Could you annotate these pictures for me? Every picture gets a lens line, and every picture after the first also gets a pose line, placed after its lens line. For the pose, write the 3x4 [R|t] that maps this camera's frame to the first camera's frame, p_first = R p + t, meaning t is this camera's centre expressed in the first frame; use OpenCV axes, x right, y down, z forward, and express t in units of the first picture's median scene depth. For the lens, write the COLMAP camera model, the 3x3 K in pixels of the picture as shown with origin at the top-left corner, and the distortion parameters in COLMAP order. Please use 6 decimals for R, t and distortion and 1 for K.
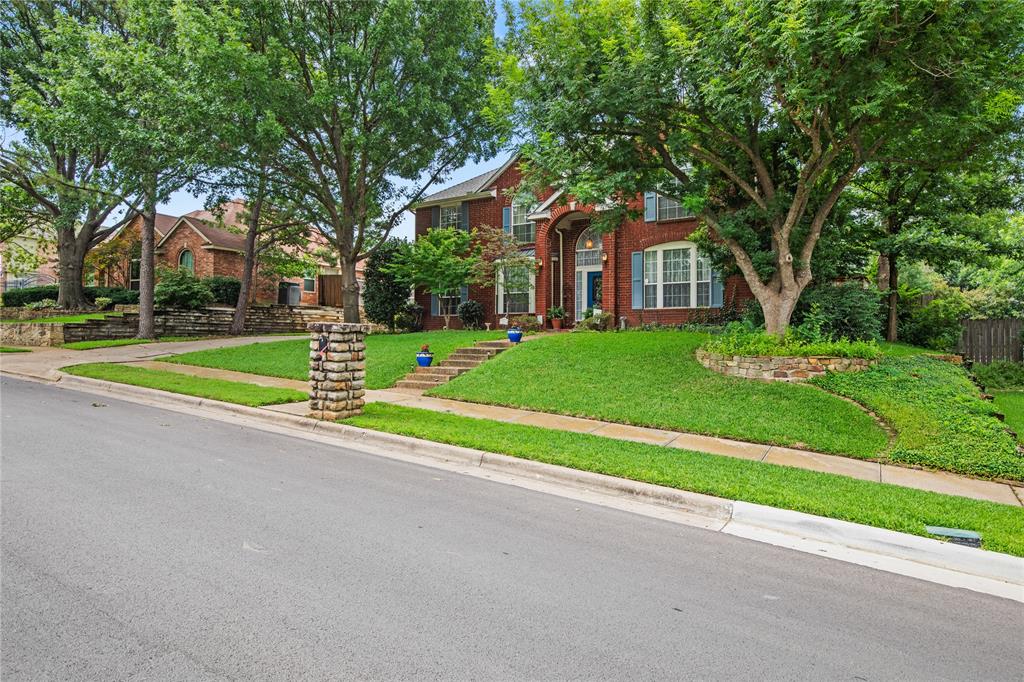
lens RADIAL K [[581.8, 0, 509.1], [0, 581.8, 303.2], [0, 0, 1]] dist [-0.015804, 0.009719]
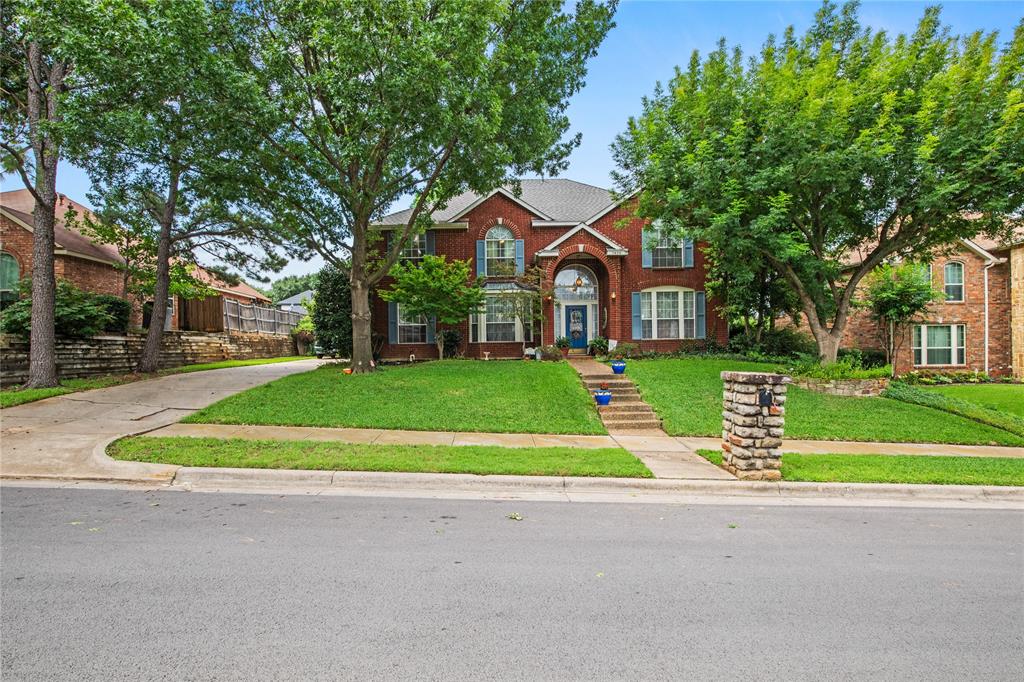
lens RADIAL K [[478.8, 0, 508.8], [0, 478.8, 343.0], [0, 0, 1]] dist [-0.031676, 0.006035]
pose [[0.845900, -0.012137, 0.533203, -0.552504], [-0.011818, 0.999069, 0.041490, -0.021413], [-0.533210, -0.041398, 0.844969, 0.311230]]
